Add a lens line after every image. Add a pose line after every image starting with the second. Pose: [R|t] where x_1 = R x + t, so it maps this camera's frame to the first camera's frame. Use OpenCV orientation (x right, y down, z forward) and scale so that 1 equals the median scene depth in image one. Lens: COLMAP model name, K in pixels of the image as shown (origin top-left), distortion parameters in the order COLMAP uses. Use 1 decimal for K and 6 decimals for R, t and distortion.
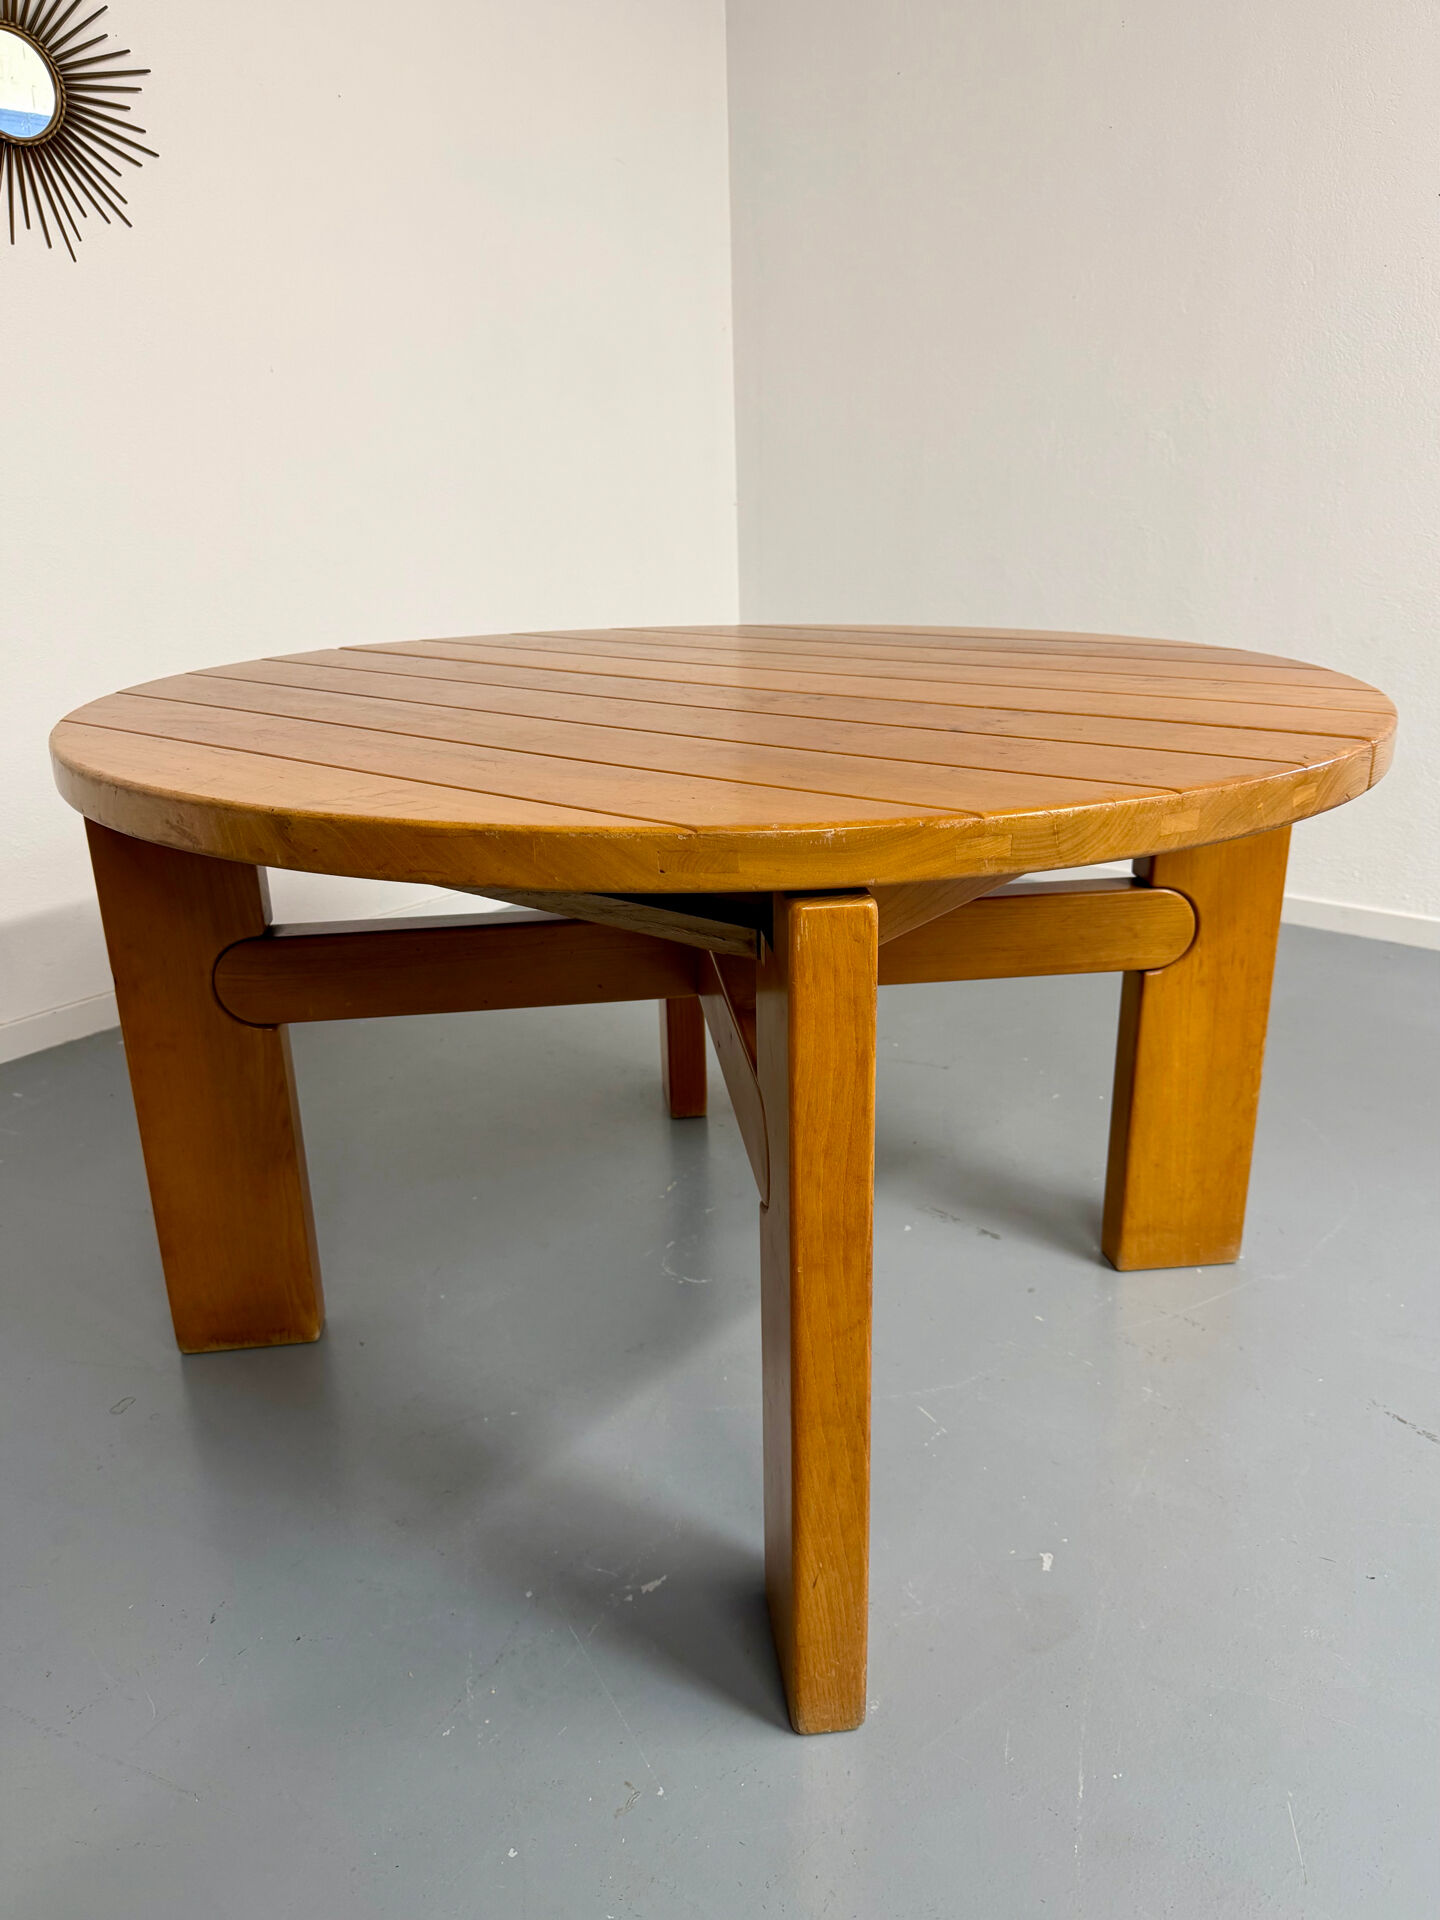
lens RADIAL K [[1374.6, 0, 711.8], [0, 1374.6, 953.4], [0, 0, 1]] dist [0.031850, -0.053040]
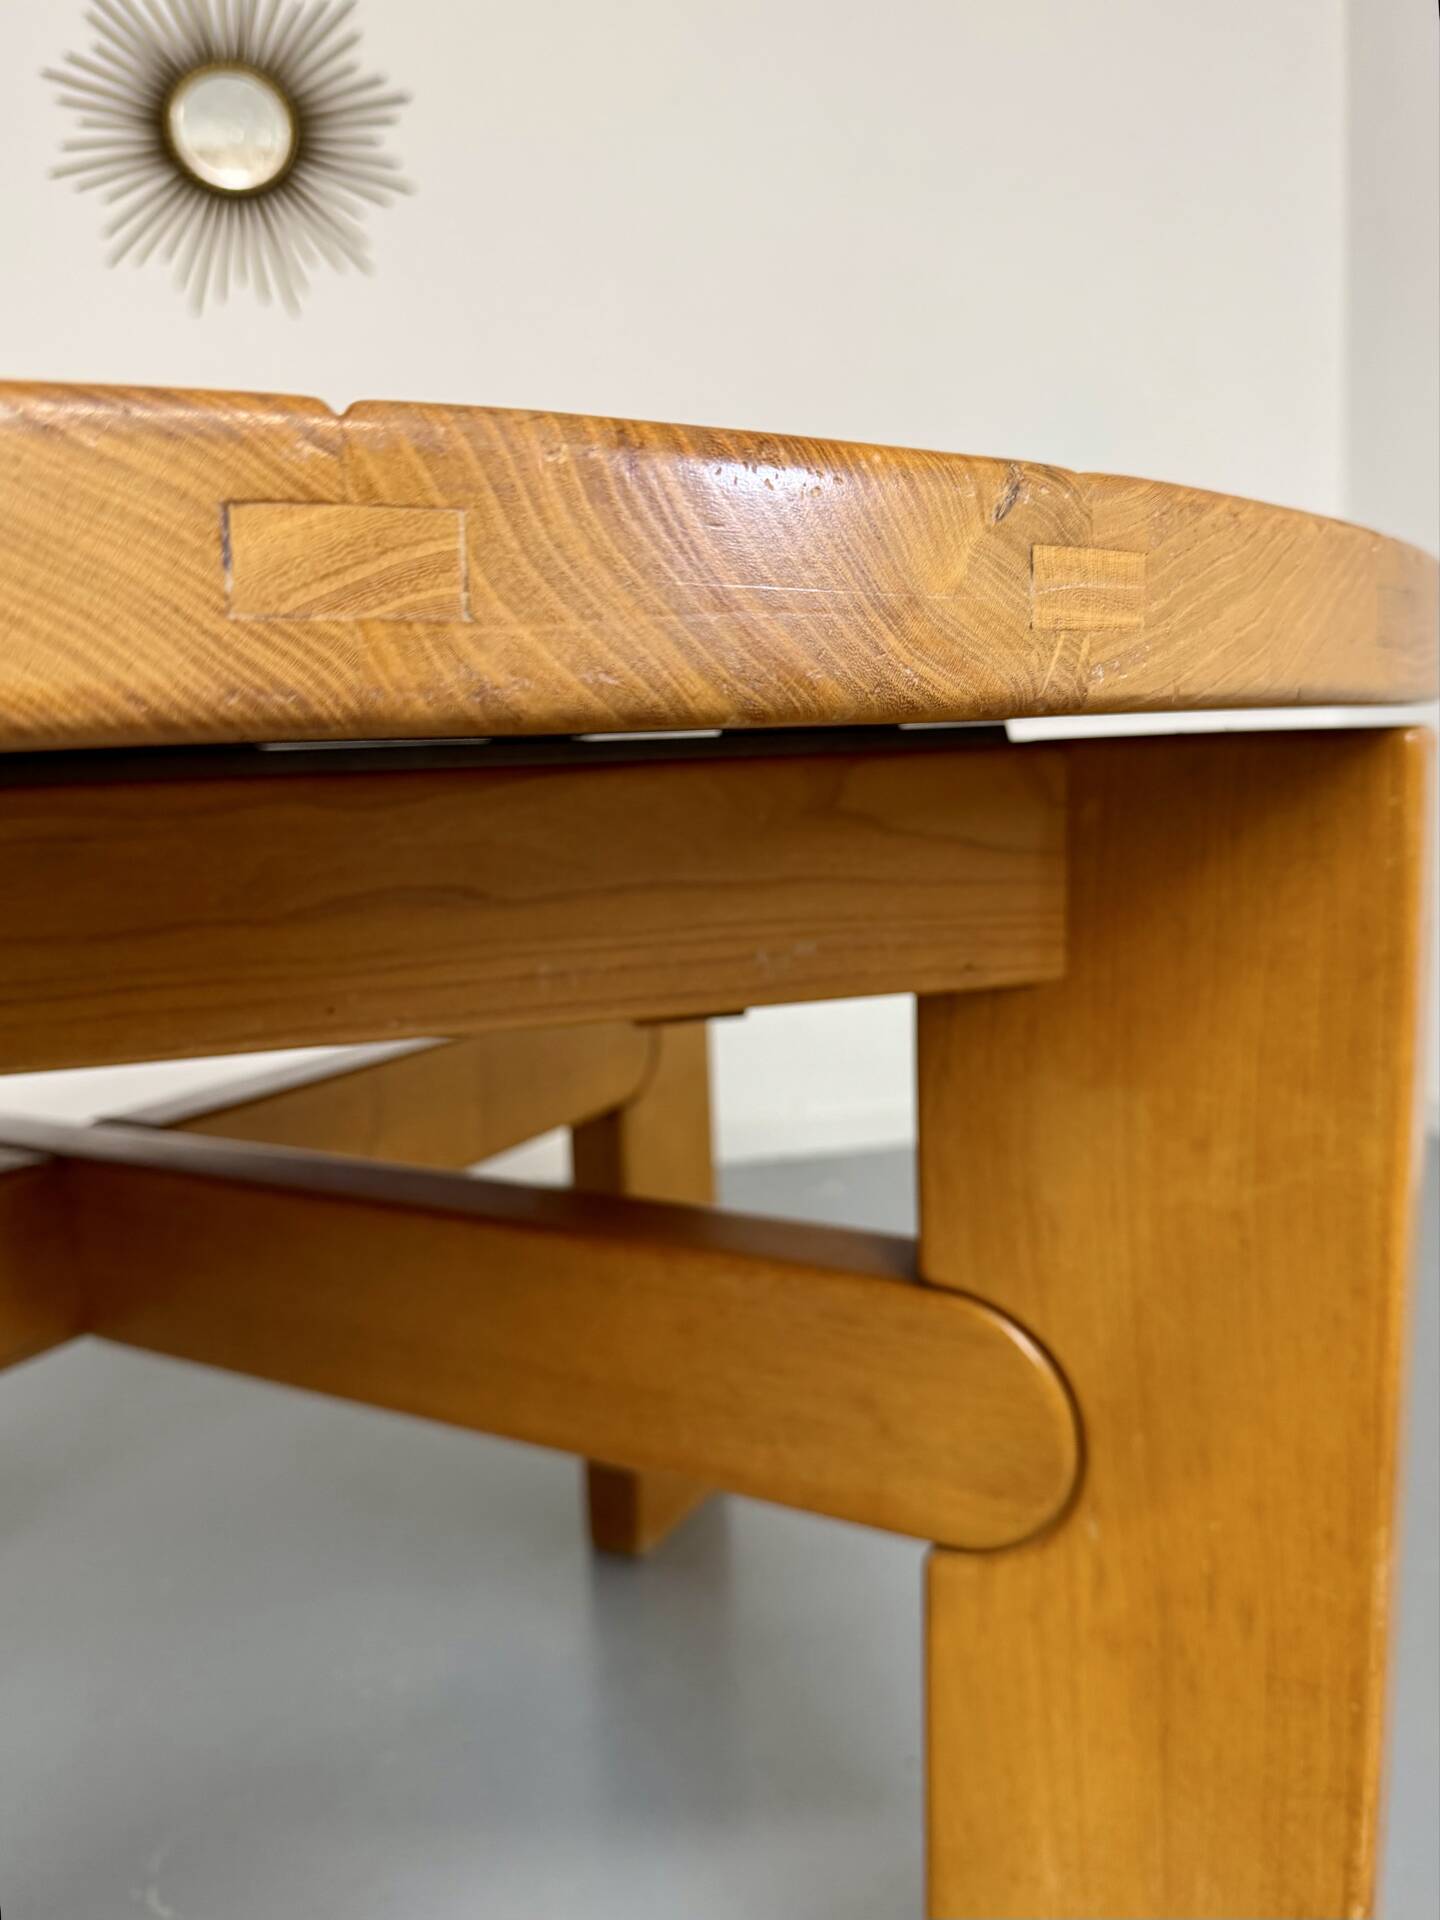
lens RADIAL K [[1507.7, 0, 721.5], [0, 1507.7, 957.5], [0, 0, 1]] dist [-0.023541, -0.017810]
pose [[0.818509, 0.074364, -0.569661, 0.460390], [-0.164414, 0.980433, -0.108250, -0.074879], [0.550464, 0.182264, 0.814720, 0.662724]]
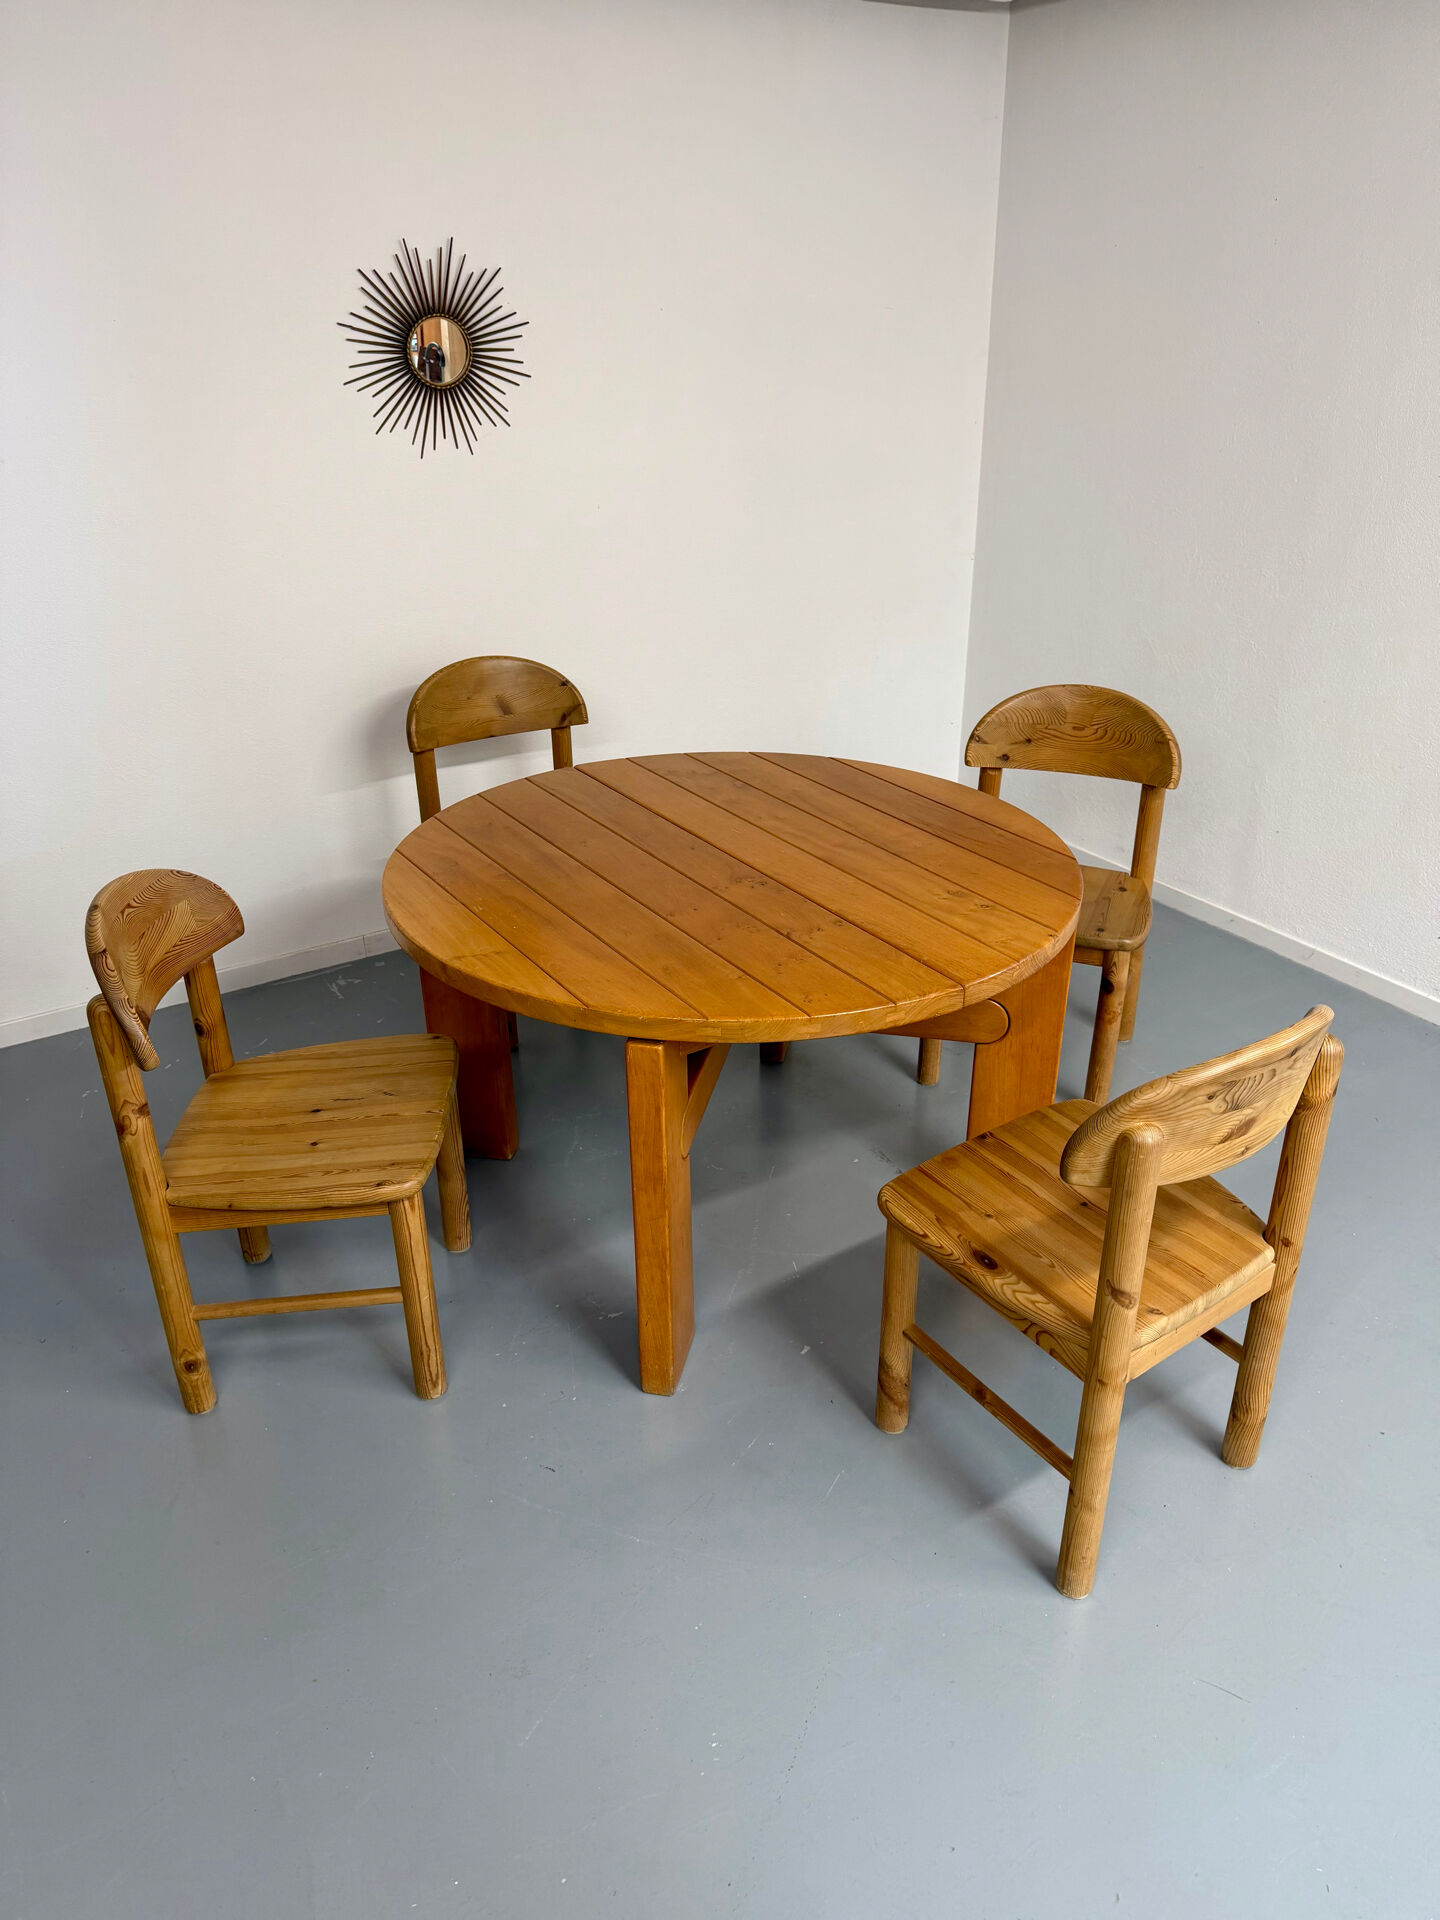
lens RADIAL K [[1374.6, 0, 717.8], [0, 1374.6, 925.4], [0, 0, 1]] dist [0.031850, -0.053040]
pose [[0.947730, 0.146129, -0.283643, 0.465186], [-0.112830, 0.985011, 0.130471, -0.306794], [0.298457, -0.091648, 0.950013, -0.649606]]
